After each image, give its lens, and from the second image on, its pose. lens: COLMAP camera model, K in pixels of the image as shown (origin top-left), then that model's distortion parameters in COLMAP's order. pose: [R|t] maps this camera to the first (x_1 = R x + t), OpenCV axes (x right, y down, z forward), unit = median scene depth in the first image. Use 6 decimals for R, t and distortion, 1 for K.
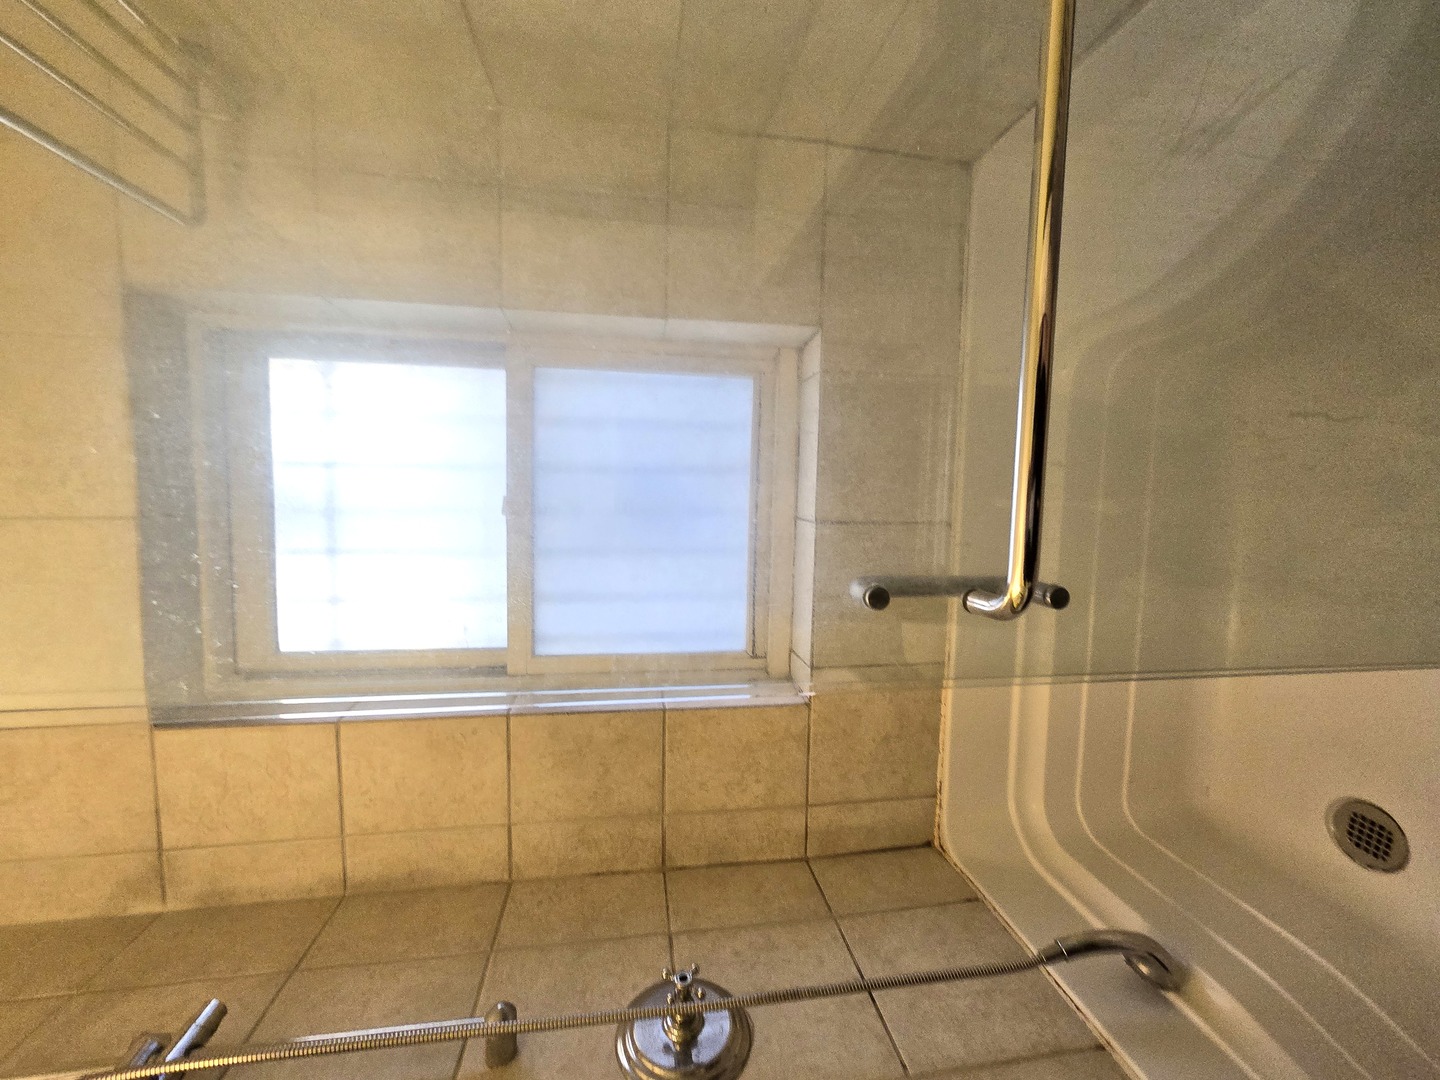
lens RADIAL K [[589.3, 0, 715.7], [0, 589.3, 533.4], [0, 0, 1]] dist [-0.001064, 0.001092]
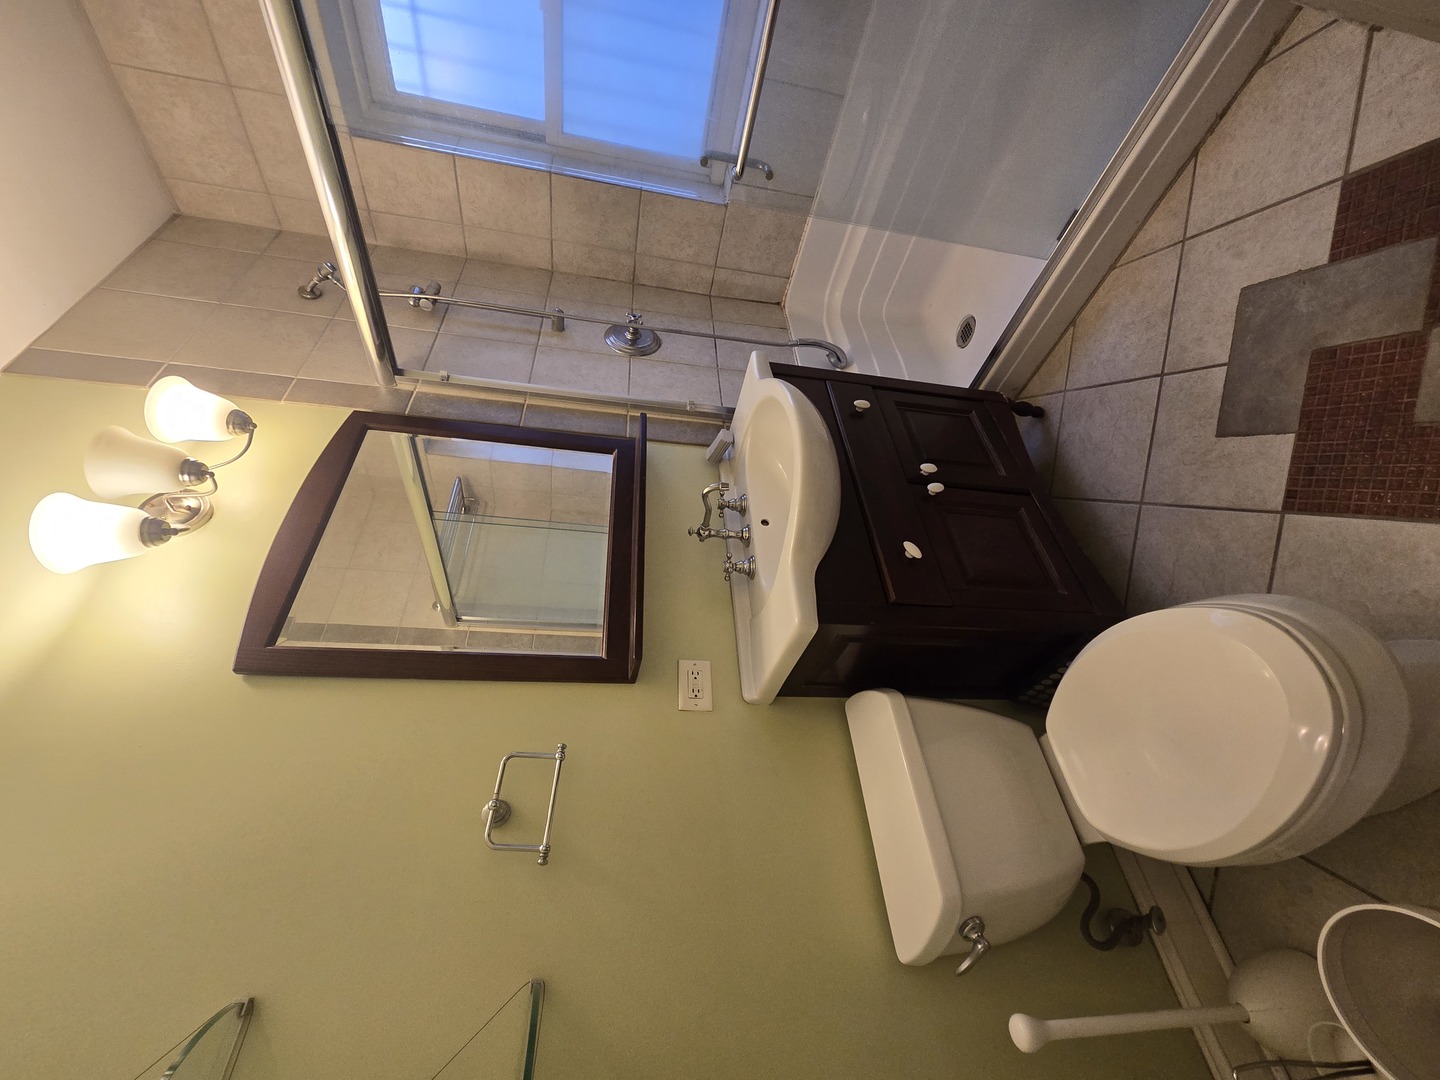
lens RADIAL K [[589.3, 0, 716.5], [0, 589.3, 538.8], [0, 0, 1]] dist [-0.001064, 0.001092]
pose [[0.980964, 0.173849, 0.086522, 0.148651], [-0.184161, 0.691532, 0.698476, -0.224727], [0.061596, -0.701114, 0.710384, -0.874126]]
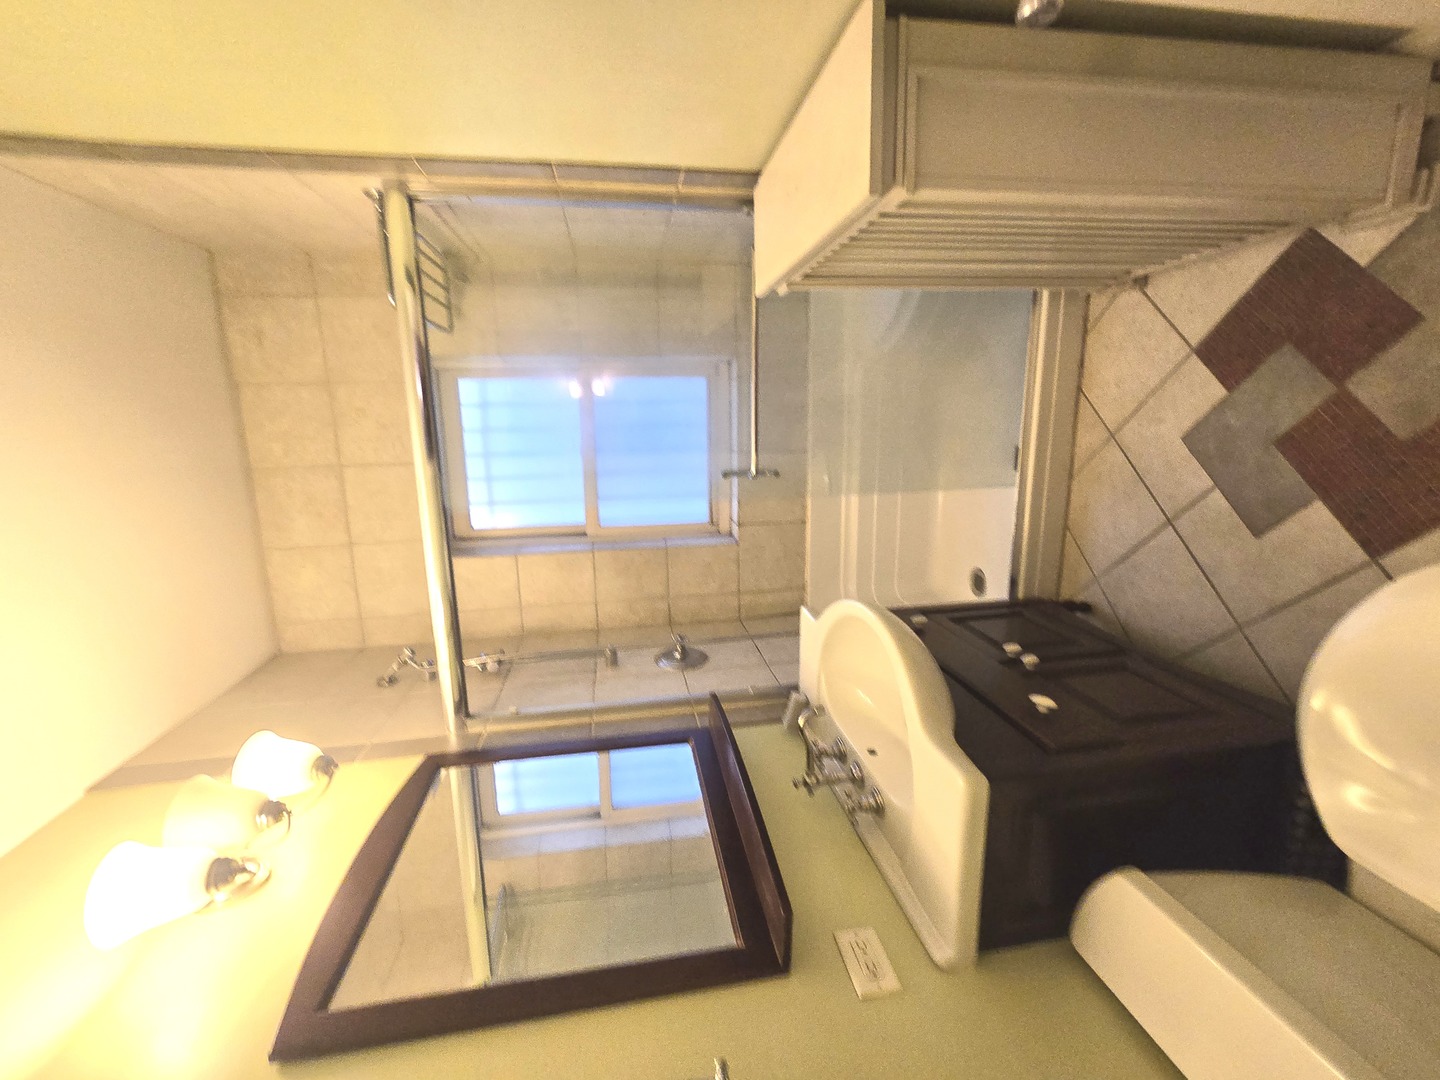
lens RADIAL K [[589.3, 0, 715.3], [0, 589.3, 526.6], [0, 0, 1]] dist [-0.001064, 0.001092]
pose [[0.999315, -0.036514, 0.006097, 0.069104], [0.035628, 0.993347, 0.109512, 0.006794], [-0.010056, -0.109220, 0.993967, -1.015512]]
